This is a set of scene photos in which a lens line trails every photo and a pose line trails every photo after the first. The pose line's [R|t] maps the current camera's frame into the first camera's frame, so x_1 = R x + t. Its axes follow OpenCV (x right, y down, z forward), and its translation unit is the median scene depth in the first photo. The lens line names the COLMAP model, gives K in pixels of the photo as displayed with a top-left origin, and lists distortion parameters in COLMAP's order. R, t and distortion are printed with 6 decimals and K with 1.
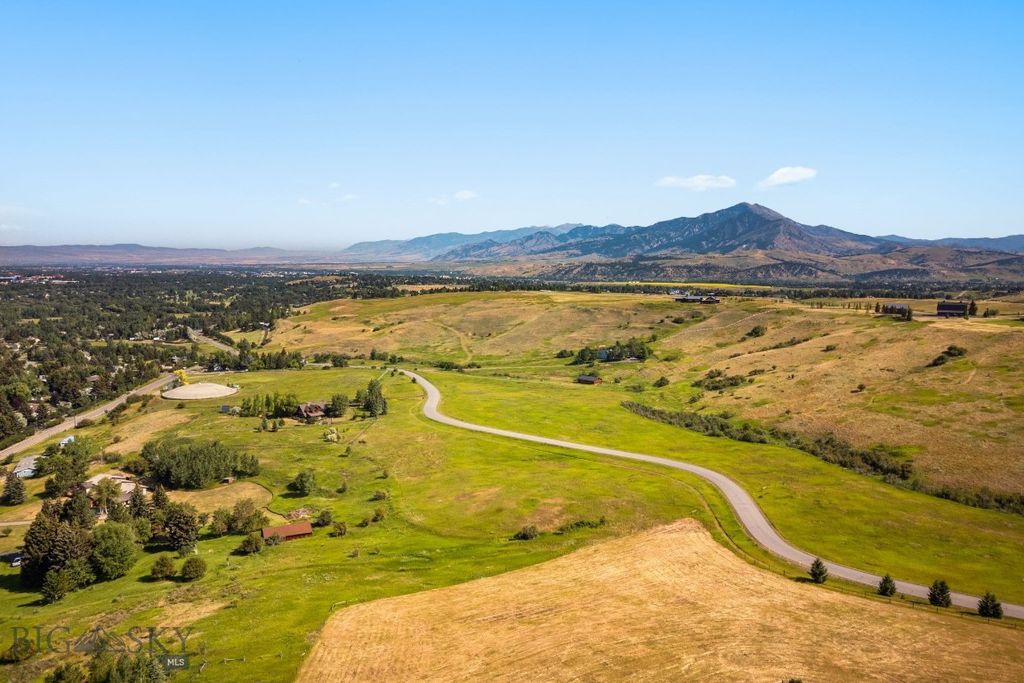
lens RADIAL K [[782.8, 0, 512.1], [0, 782.8, 341.7], [0, 0, 1]] dist [0.046735, 0.014225]
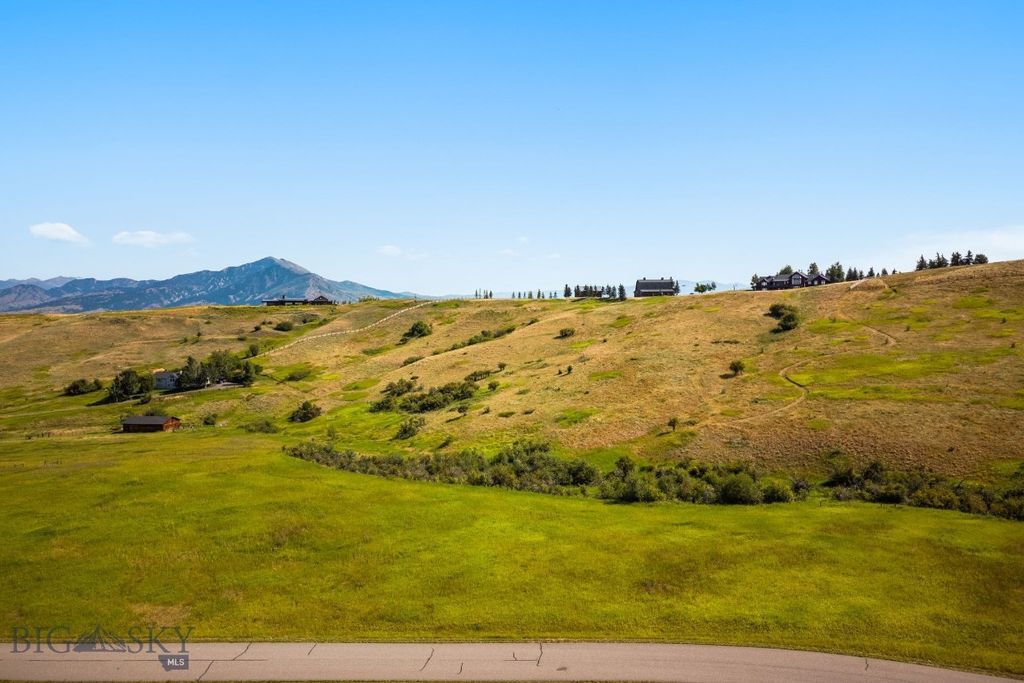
lens RADIAL K [[782.8, 0, 512.8], [0, 782.8, 339.0], [0, 0, 1]] dist [0.046735, 0.014225]
pose [[0.833470, -0.037531, 0.551289, 0.014772], [0.079888, 0.995393, -0.053013, 0.032206], [-0.546760, 0.088226, 0.832628, 0.374435]]
